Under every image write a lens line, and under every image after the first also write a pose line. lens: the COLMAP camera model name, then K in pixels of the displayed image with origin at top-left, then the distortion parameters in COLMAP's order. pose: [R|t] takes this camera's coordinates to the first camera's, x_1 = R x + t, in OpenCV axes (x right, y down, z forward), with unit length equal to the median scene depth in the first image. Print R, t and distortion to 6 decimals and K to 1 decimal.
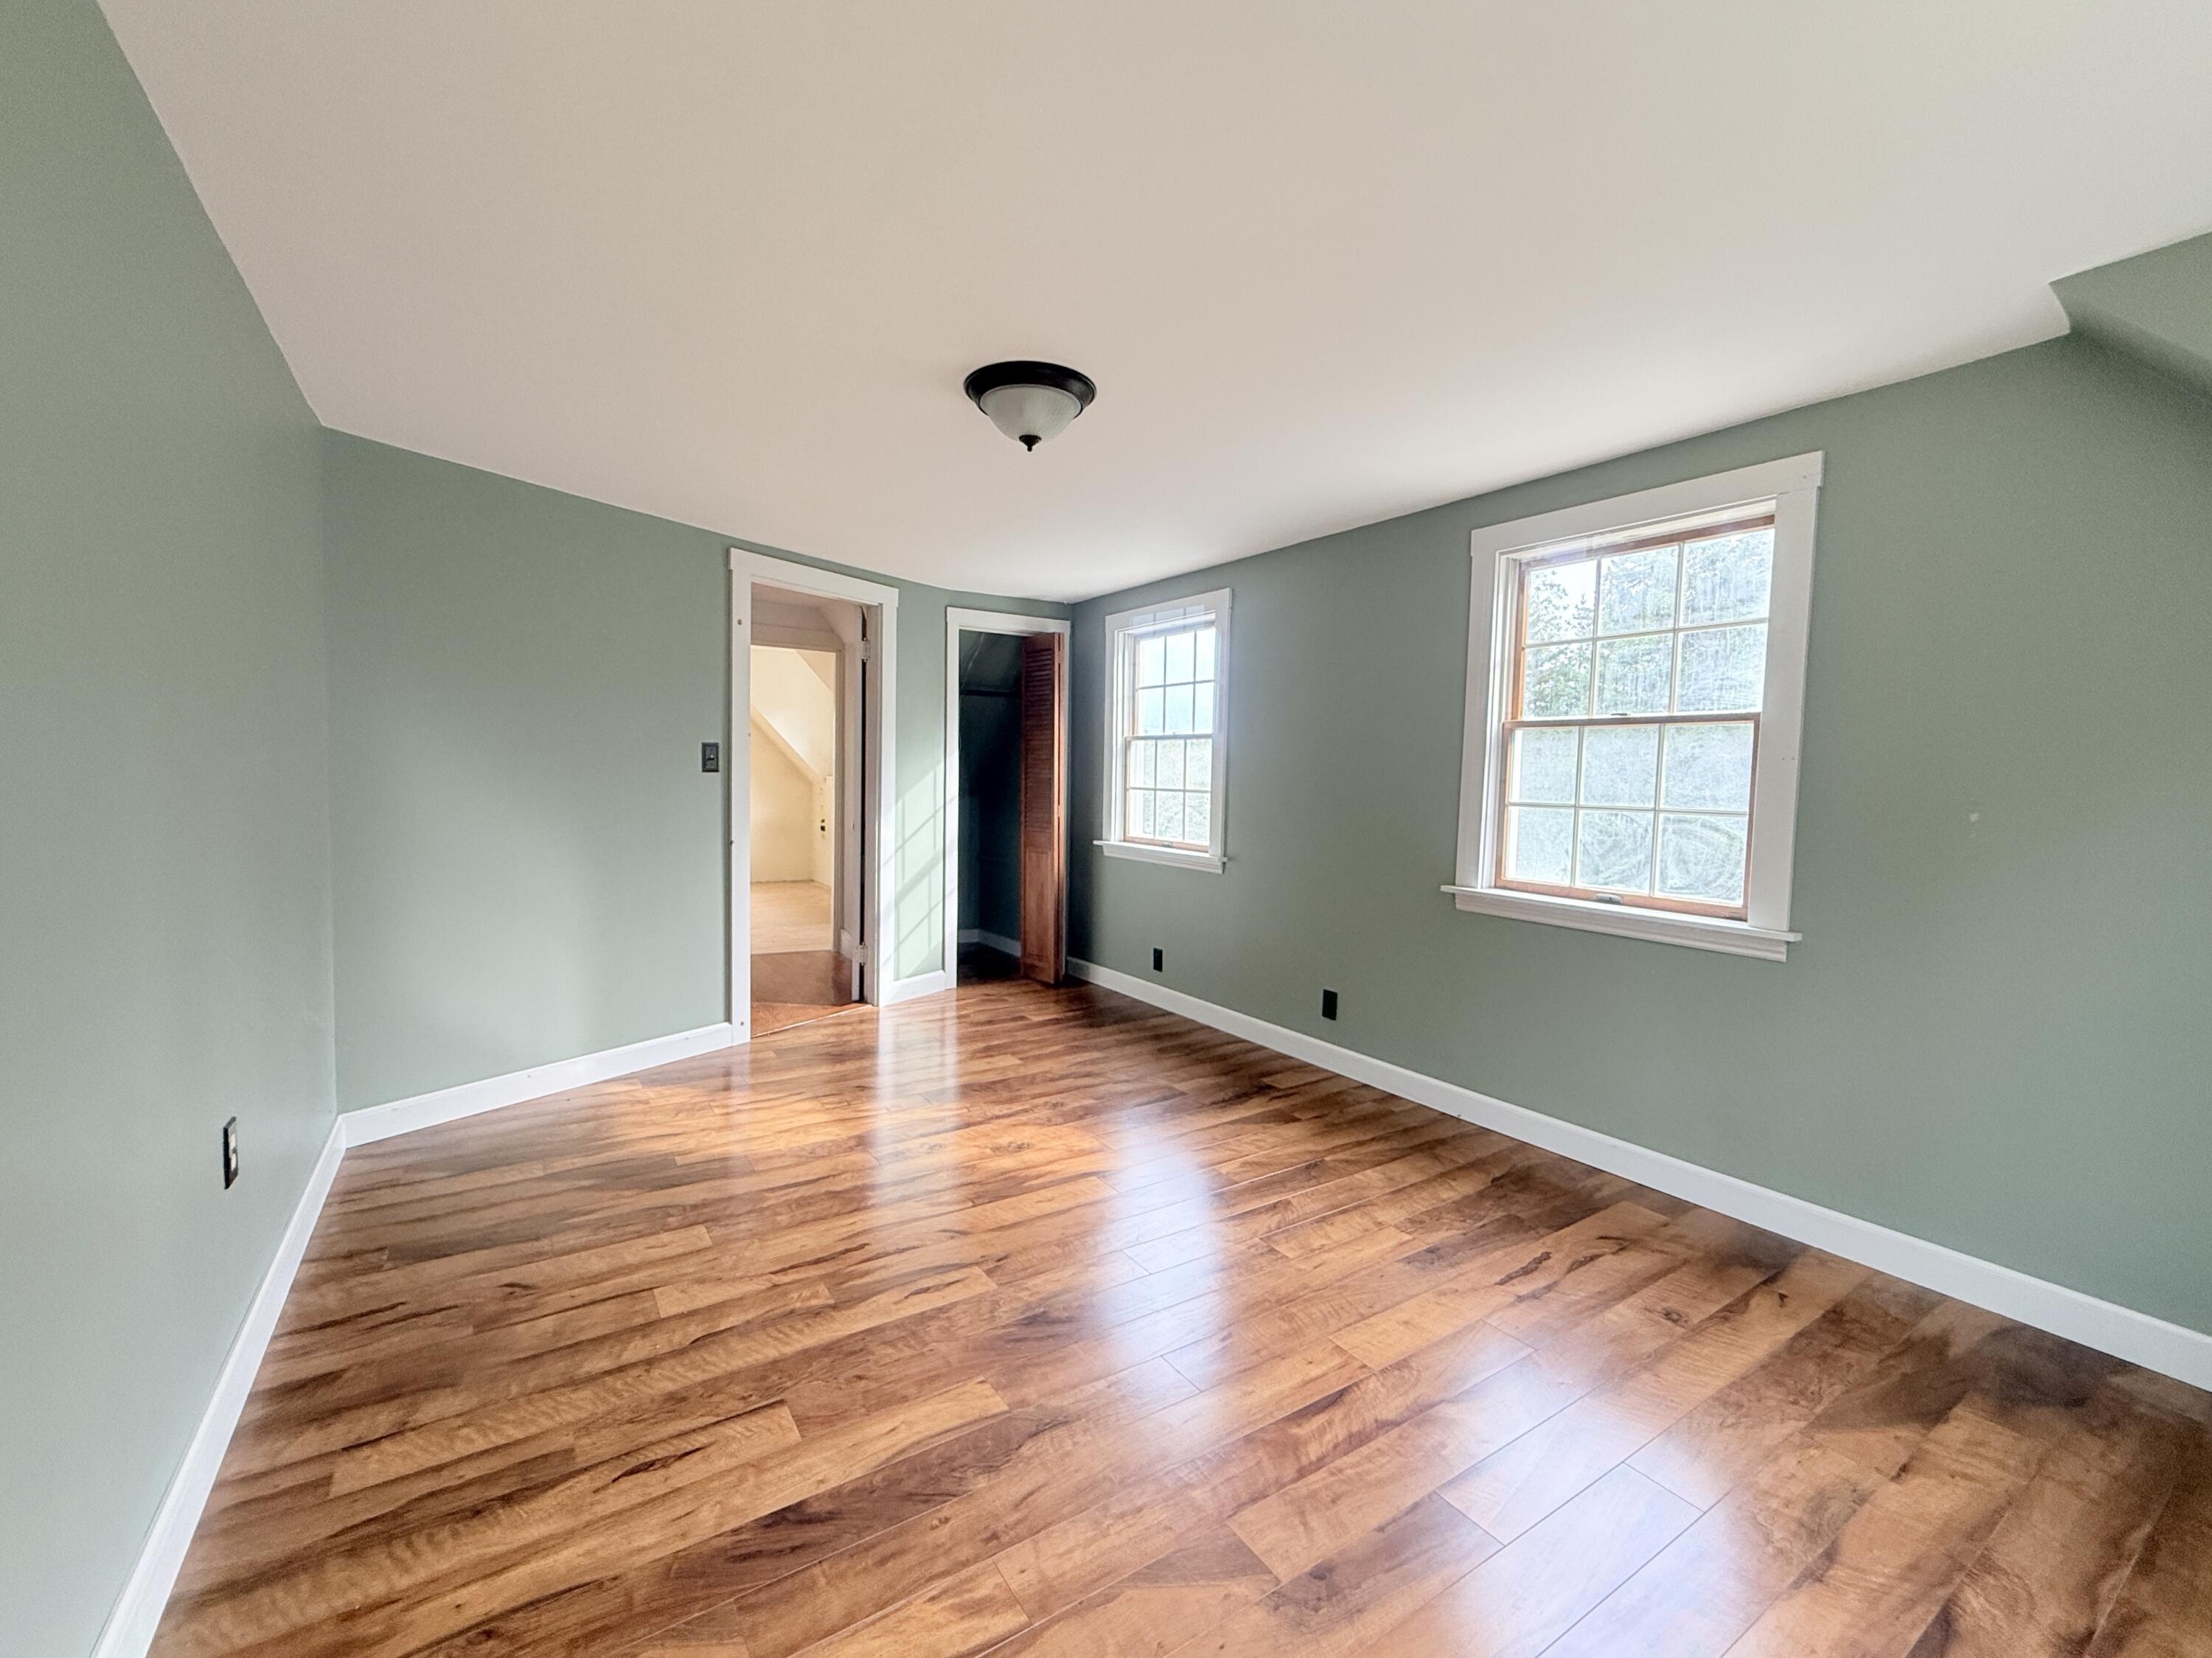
lens RADIAL K [[877.7, 0, 1106.0], [0, 877.7, 829.0], [0, 0, 1]] dist [-0.000846, 0.000094]
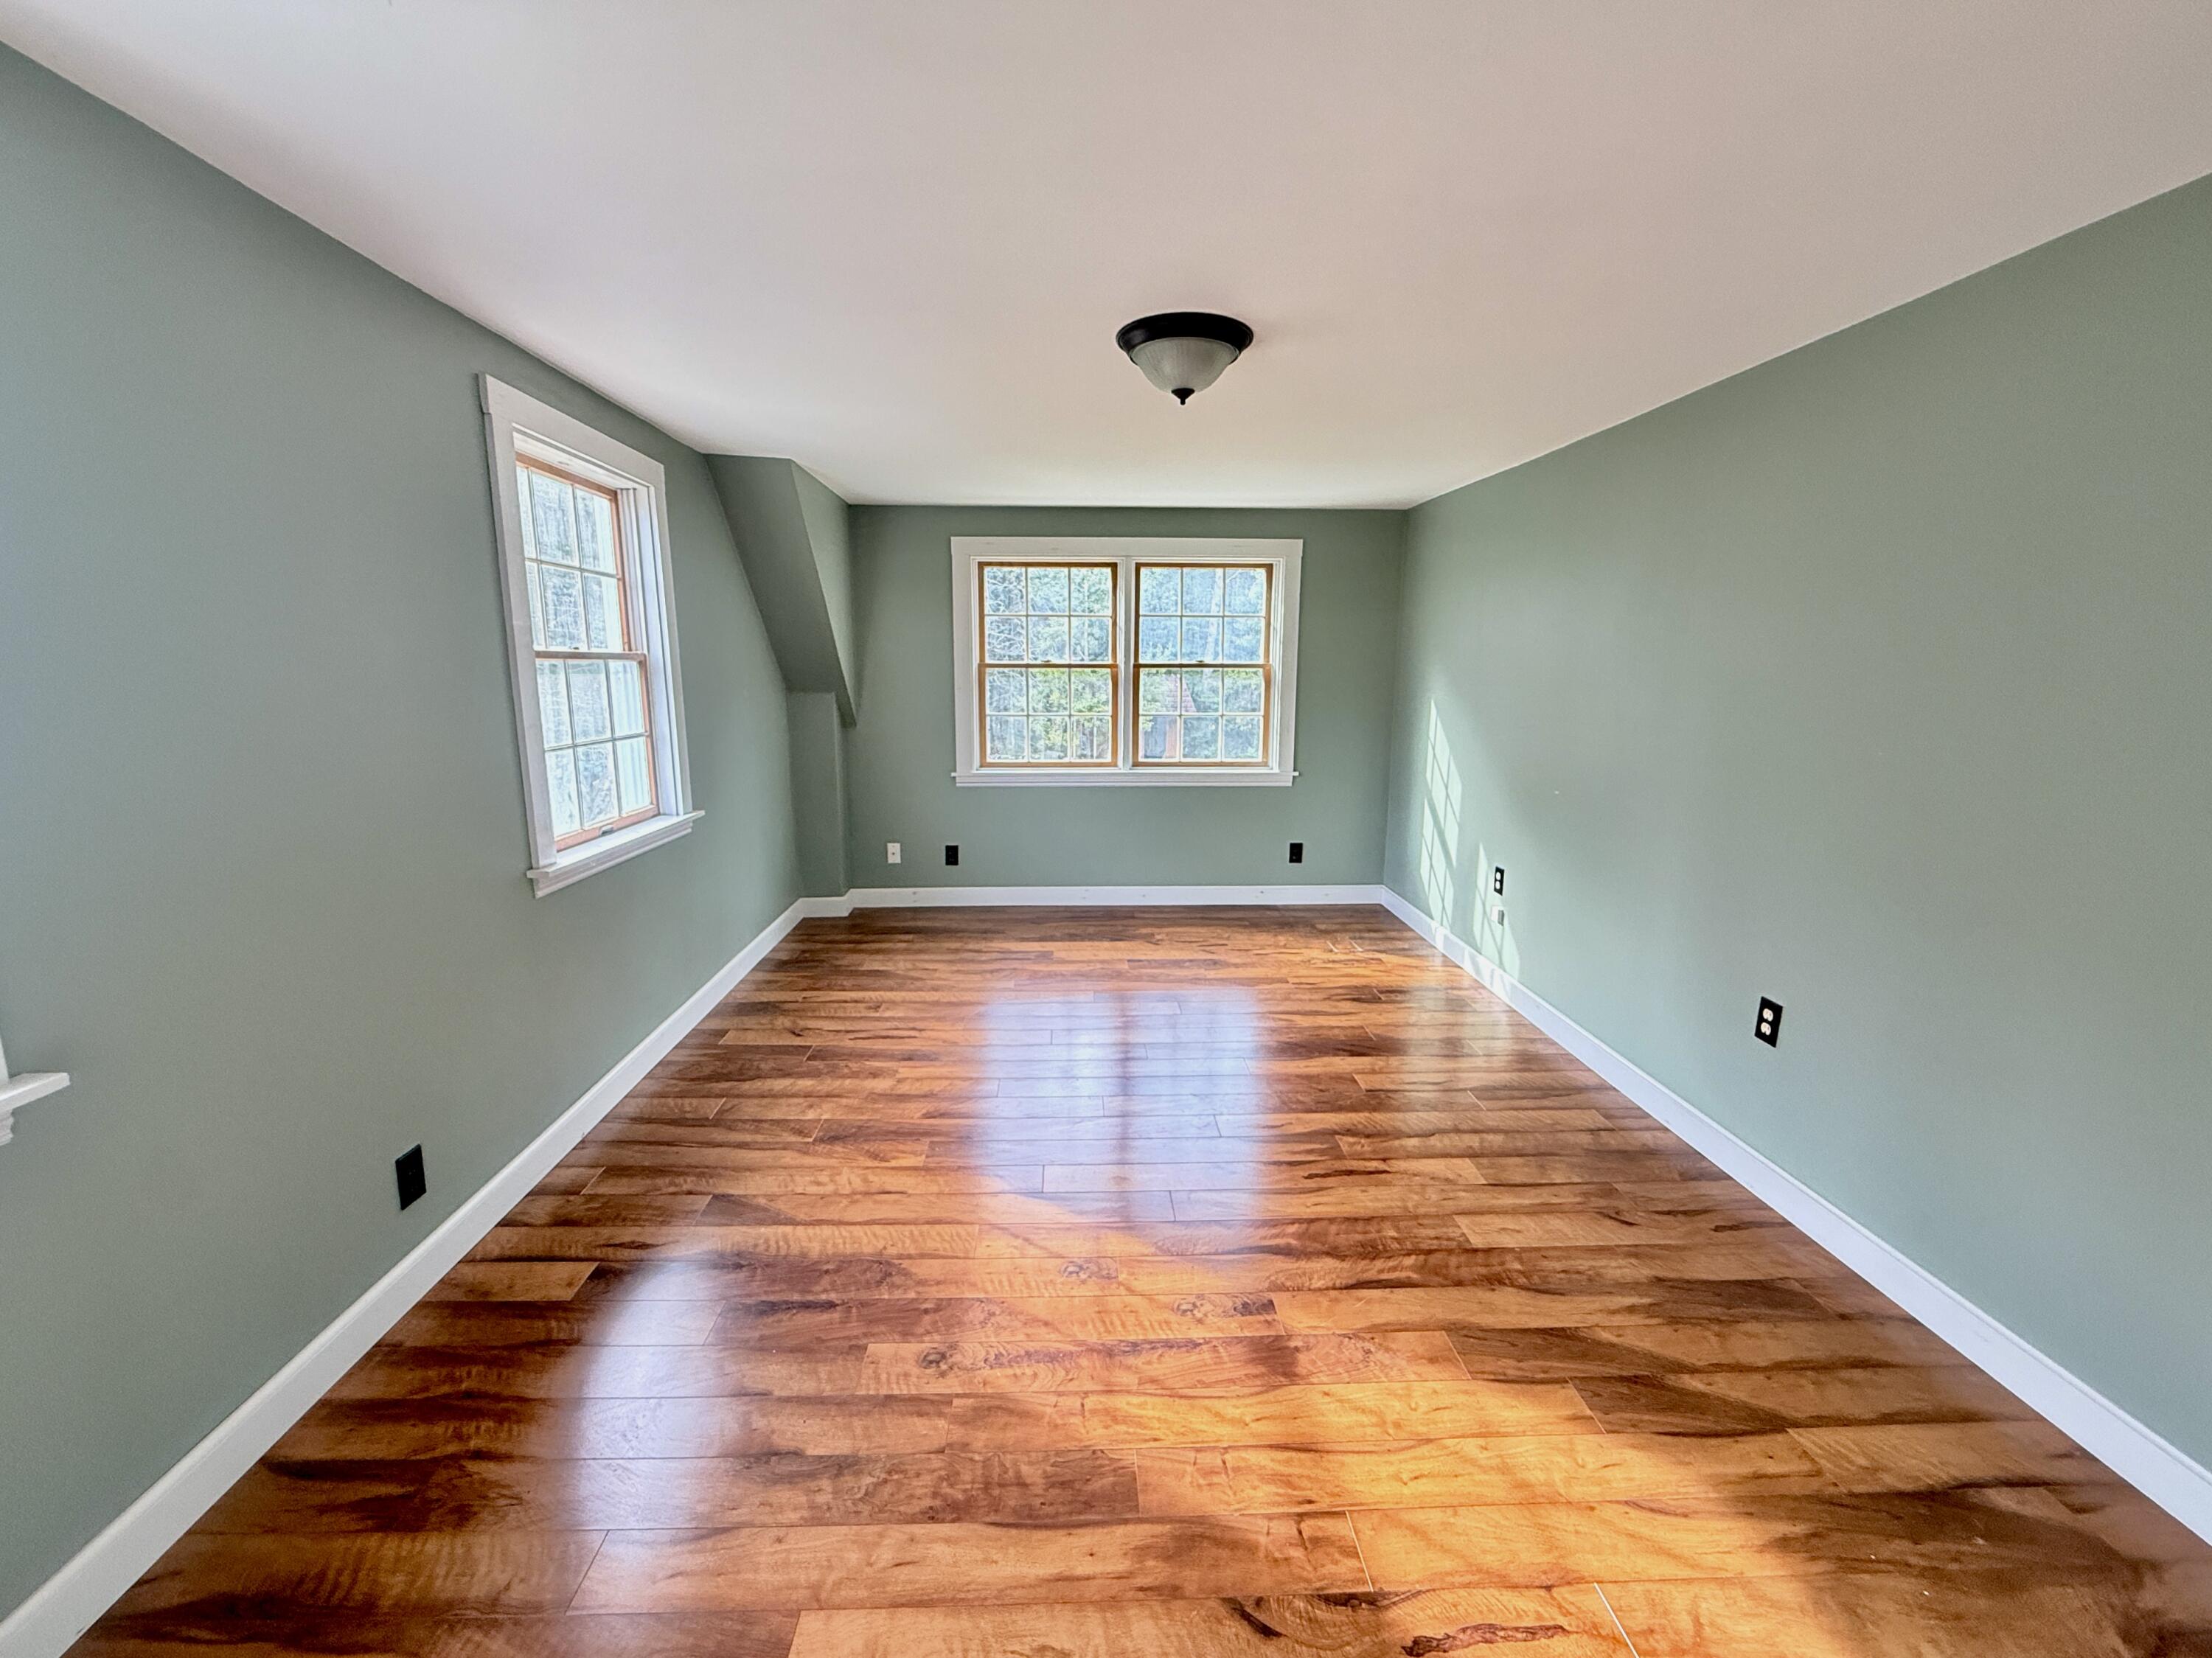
lens RADIAL K [[877.7, 0, 1106.0], [0, 877.7, 829.0], [0, 0, 1]] dist [-0.000846, 0.000094]
pose [[-0.848475, -0.121929, 0.514998, -0.585637], [0.010725, 0.968938, 0.247072, -0.216871], [-0.529127, 0.215158, -0.820812, 1.983897]]
